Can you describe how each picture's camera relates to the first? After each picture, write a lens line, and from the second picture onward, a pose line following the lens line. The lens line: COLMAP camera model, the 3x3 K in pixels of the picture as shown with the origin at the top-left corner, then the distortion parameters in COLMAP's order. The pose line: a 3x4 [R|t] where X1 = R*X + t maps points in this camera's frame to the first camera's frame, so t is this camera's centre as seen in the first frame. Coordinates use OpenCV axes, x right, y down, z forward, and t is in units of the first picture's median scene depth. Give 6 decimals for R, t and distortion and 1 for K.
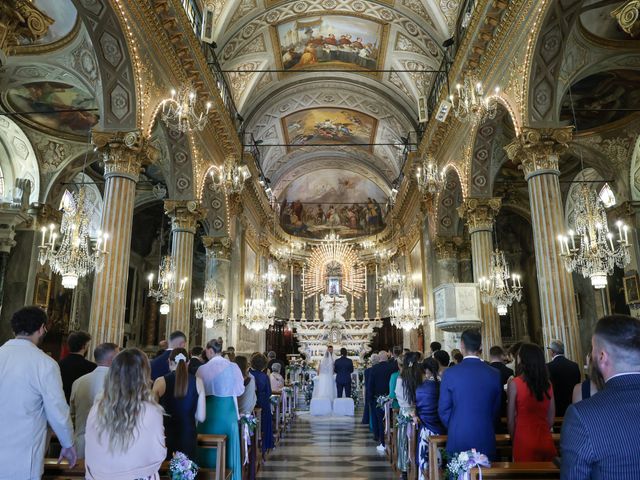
lens RADIAL K [[493.7, 0, 320.0], [0, 493.7, 240.0], [0, 0, 1]] dist [-0.120161, 0.117326]
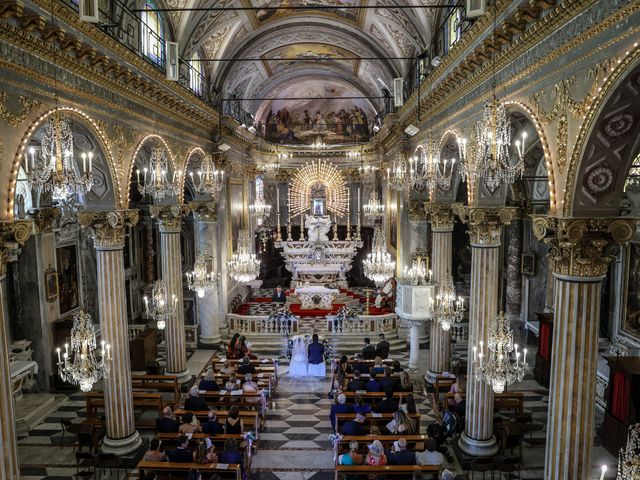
lens RADIAL K [[496.7, 0, 320.0], [0, 496.7, 240.0], [0, 0, 1]] dist [-0.117024, 0.092831]
pose [[0.999985, -0.004481, 0.003025, 0.029849], [0.003201, 0.941557, 0.336839, -0.207353], [-0.004358, -0.336824, 0.941558, -0.024744]]
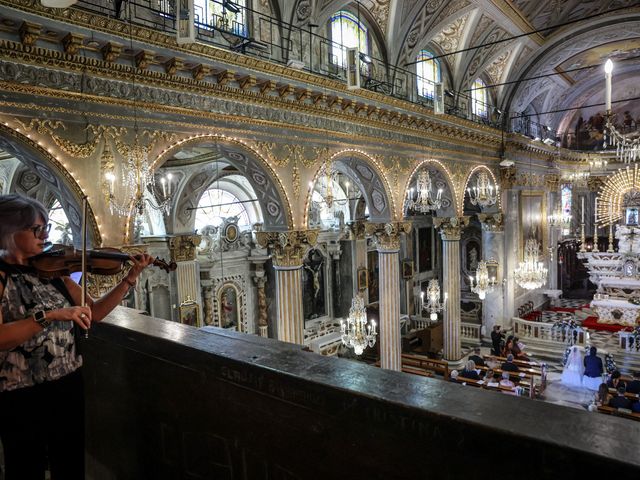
lens RADIAL K [[463.7, 0, 310.1], [0, 463.7, 250.1], [0, 0, 1]] dist [-0.107274, 0.096648]
pose [[0.763890, 0.024032, -0.644898, 0.122854], [0.195939, 0.943496, 0.267251, -0.216950], [0.614881, -0.330512, 0.716019, -0.056388]]
